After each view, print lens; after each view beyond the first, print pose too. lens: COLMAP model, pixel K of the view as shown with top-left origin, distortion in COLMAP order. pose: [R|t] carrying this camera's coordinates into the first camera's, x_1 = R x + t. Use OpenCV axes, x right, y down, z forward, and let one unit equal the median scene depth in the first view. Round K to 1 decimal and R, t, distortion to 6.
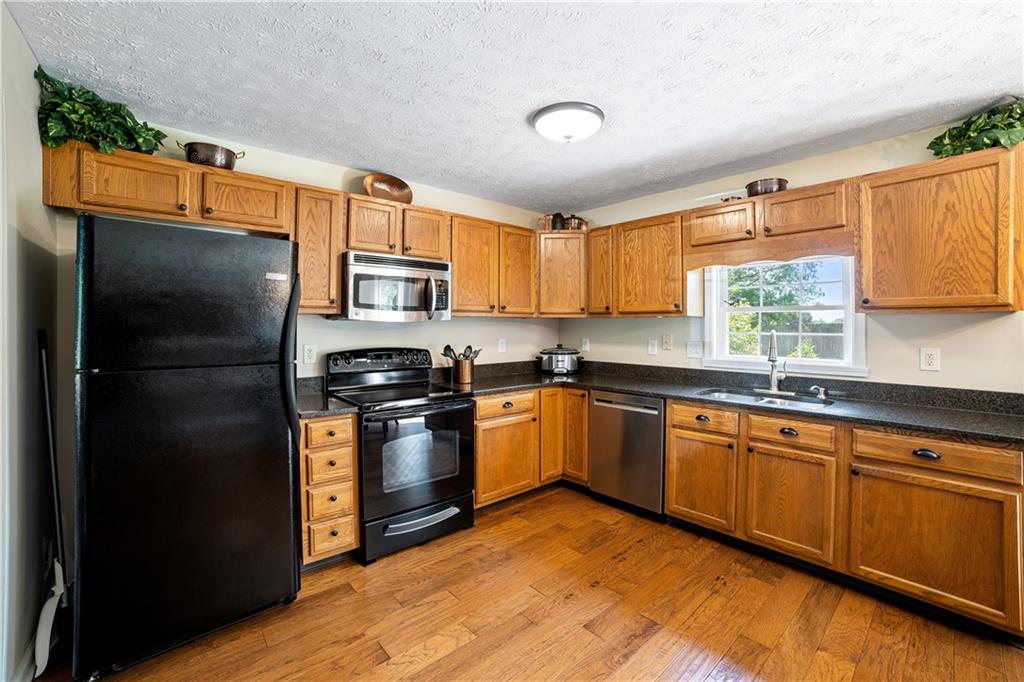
lens RADIAL K [[421.2, 0, 515.2], [0, 421.2, 335.6], [0, 0, 1]] dist [-0.090540, 0.033105]
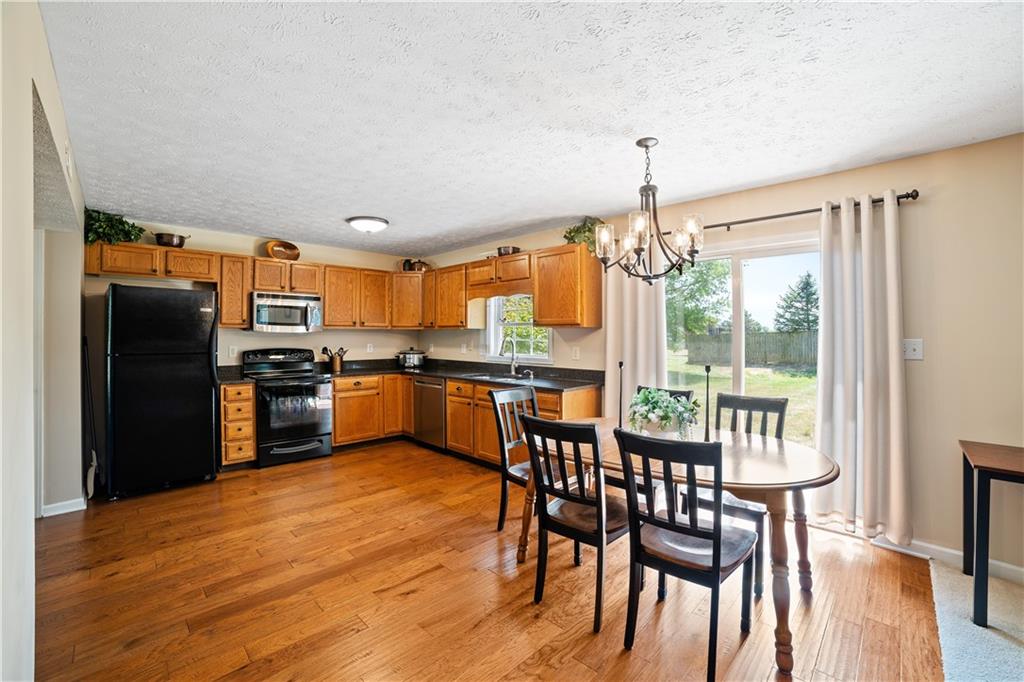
lens RADIAL K [[414.6, 0, 504.9], [0, 414.6, 346.4], [0, 0, 1]] dist [-0.098327, 0.038099]
pose [[0.998414, -0.000011, 0.056302, 0.522691], [-0.000179, 0.999994, 0.003377, 0.018139], [-0.056302, -0.003382, 0.998408, -0.690590]]
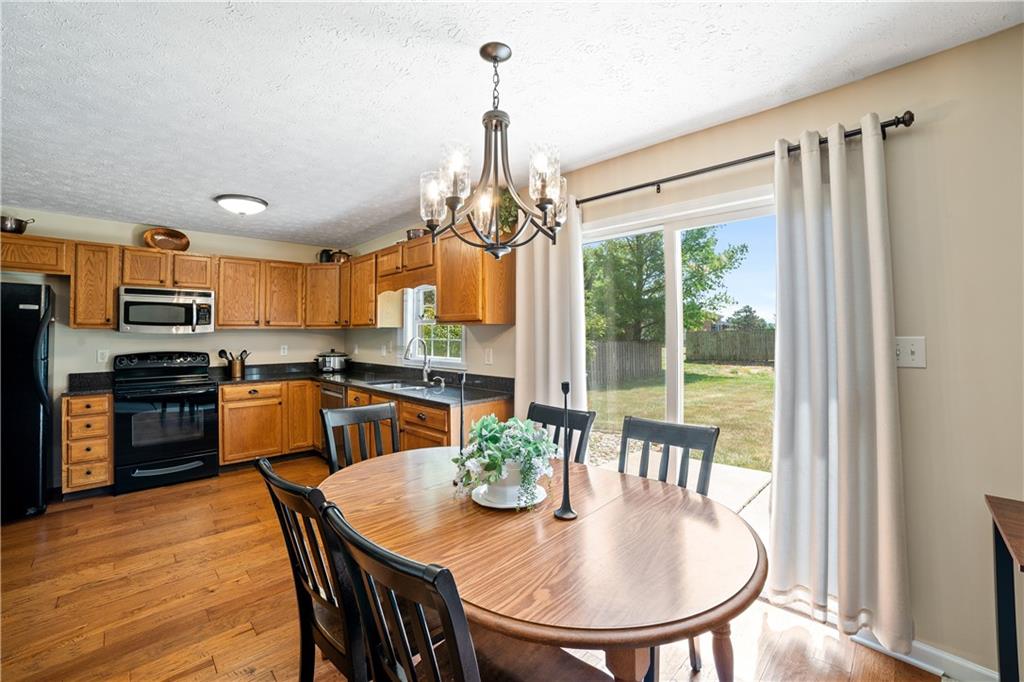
lens RADIAL K [[413.3, 0, 501.9], [0, 413.3, 340.7], [0, 0, 1]] dist [-0.090209, 0.031494]
pose [[0.999322, -0.006712, 0.036194, 0.868176], [0.006976, 0.999950, -0.007169, 0.010445], [-0.036144, 0.007417, 0.999319, -0.419228]]
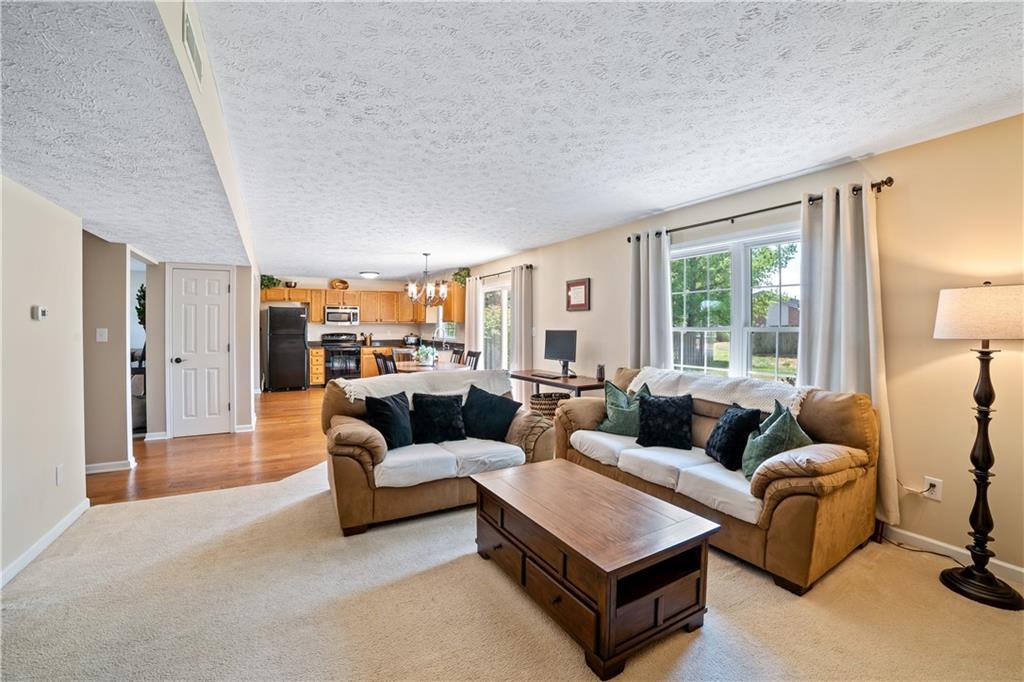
lens RADIAL K [[414.6, 0, 504.9], [0, 414.6, 346.4], [0, 0, 1]] dist [-0.098327, 0.038099]
pose [[0.975559, 0.011178, -0.219455, 1.849563], [-0.005443, 0.999628, 0.026724, 0.045589], [0.219672, -0.024877, 0.975257, -2.068338]]
